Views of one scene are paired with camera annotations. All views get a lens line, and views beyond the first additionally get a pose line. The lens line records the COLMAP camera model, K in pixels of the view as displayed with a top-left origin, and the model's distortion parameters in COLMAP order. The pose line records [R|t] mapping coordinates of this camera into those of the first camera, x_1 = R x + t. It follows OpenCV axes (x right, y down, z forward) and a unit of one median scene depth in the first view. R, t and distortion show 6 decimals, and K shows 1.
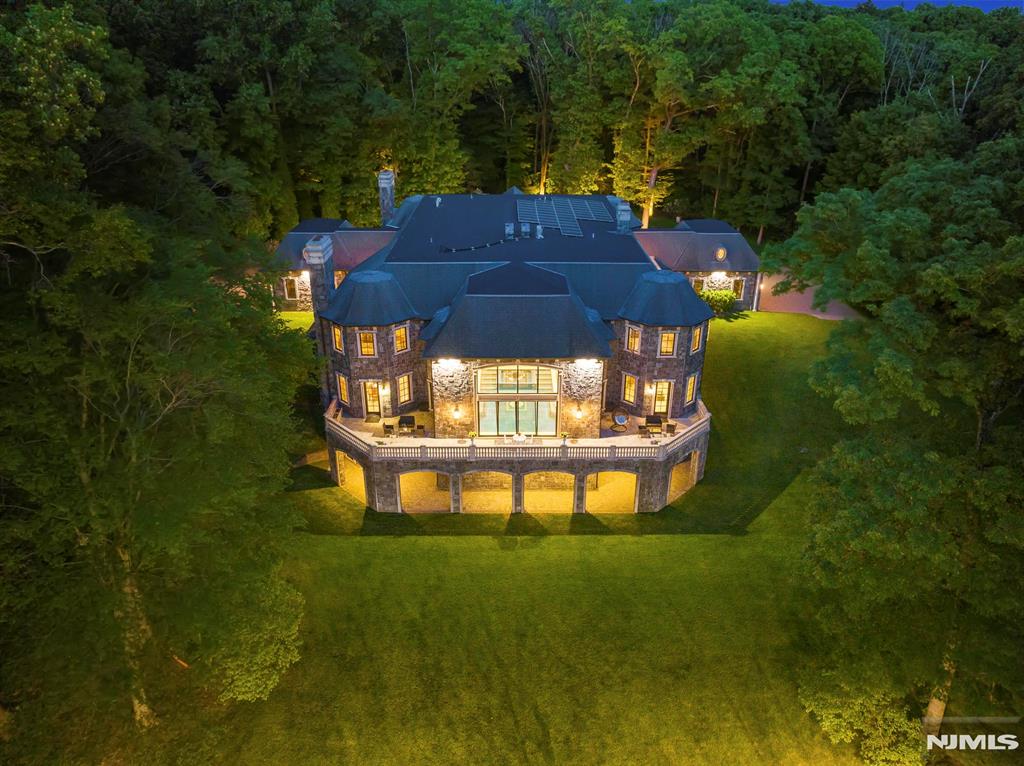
lens RADIAL K [[721.6, 0, 509.0], [0, 721.6, 381.4], [0, 0, 1]] dist [-0.034384, -0.001399]
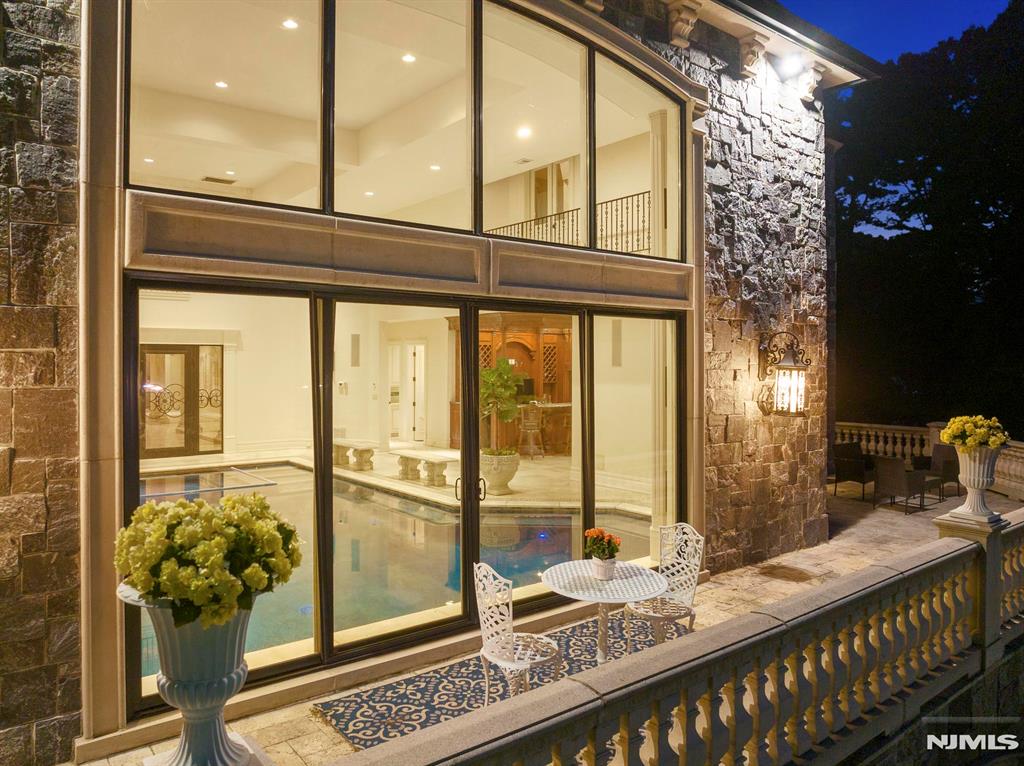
lens RADIAL K [[721.6, 0, 508.6], [0, 721.6, 366.2], [0, 0, 1]] dist [-0.034384, -0.001399]
pose [[0.785833, 0.000038, 0.618439, -0.059890], [0.258995, 0.908064, -0.329153, 0.077981], [-0.561595, 0.418832, 0.713576, 0.894904]]
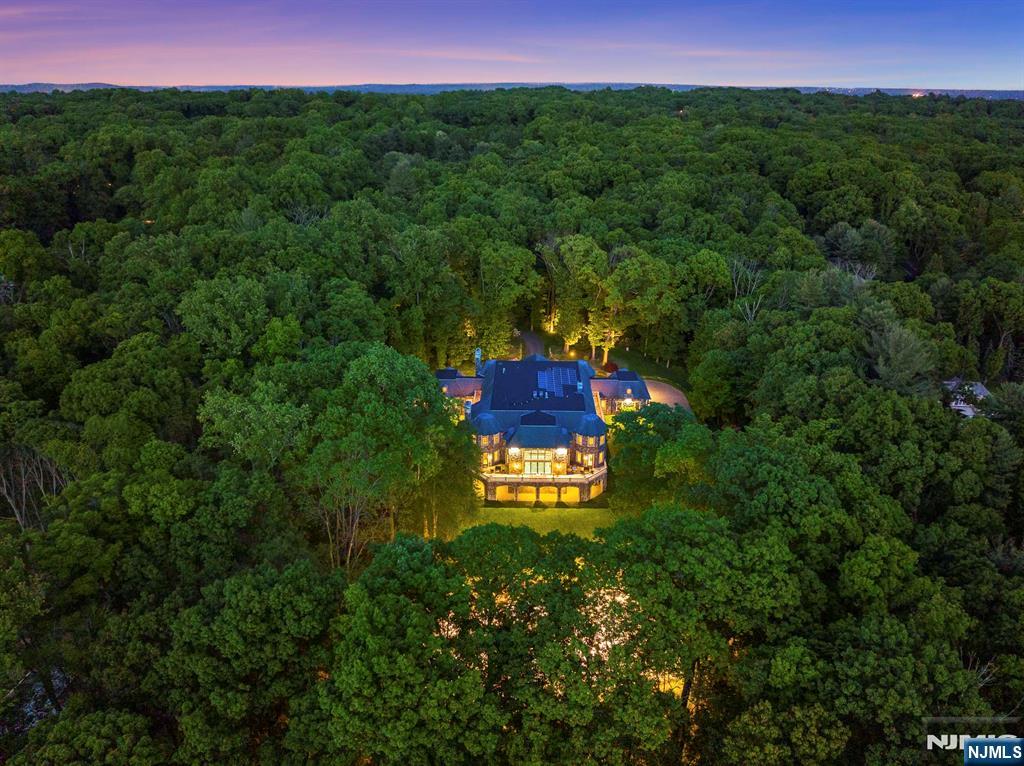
lens RADIAL K [[721.6, 0, 516.1], [0, 721.6, 385.5], [0, 0, 1]] dist [-0.034384, -0.001399]
pose [[0.999851, 0.011175, -0.013165, -0.039363], [-0.011494, 0.999637, -0.024387, -0.202976], [0.012887, 0.024535, 0.999616, -1.853661]]
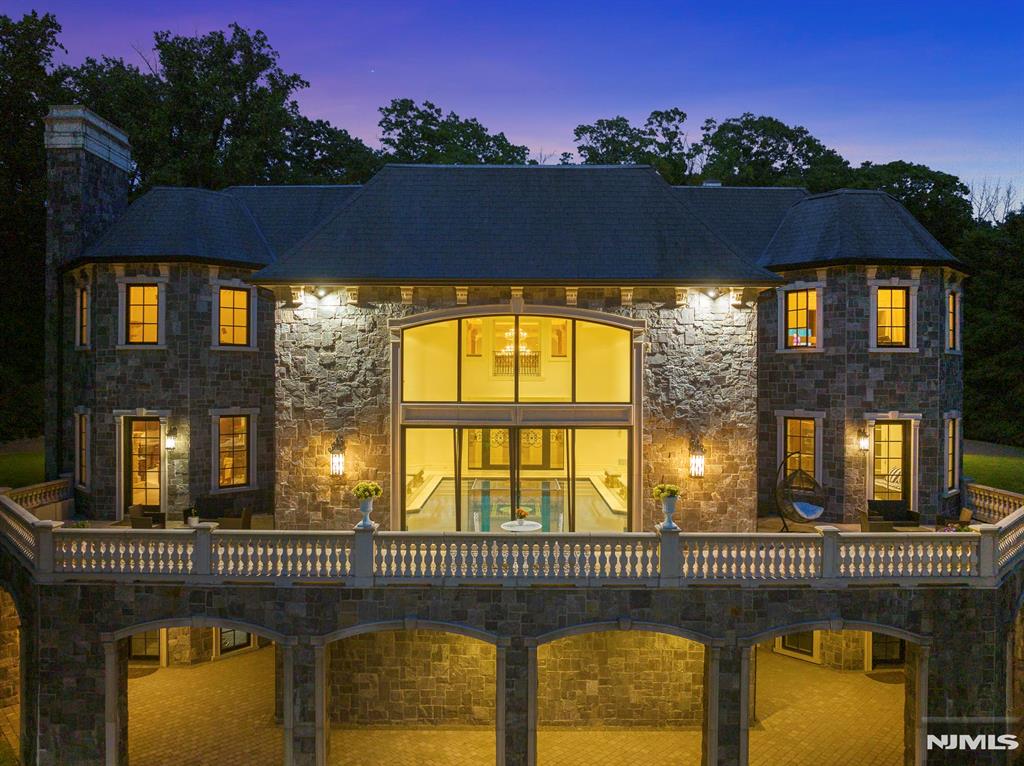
lens RADIAL K [[721.6, 0, 513.9], [0, 721.6, 378.2], [0, 0, 1]] dist [-0.034384, -0.001399]
pose [[0.999983, 0.004530, -0.003728, 0.011617], [-0.005678, 0.907188, -0.420688, 0.148957], [0.001477, 0.420702, 0.907198, 0.661732]]
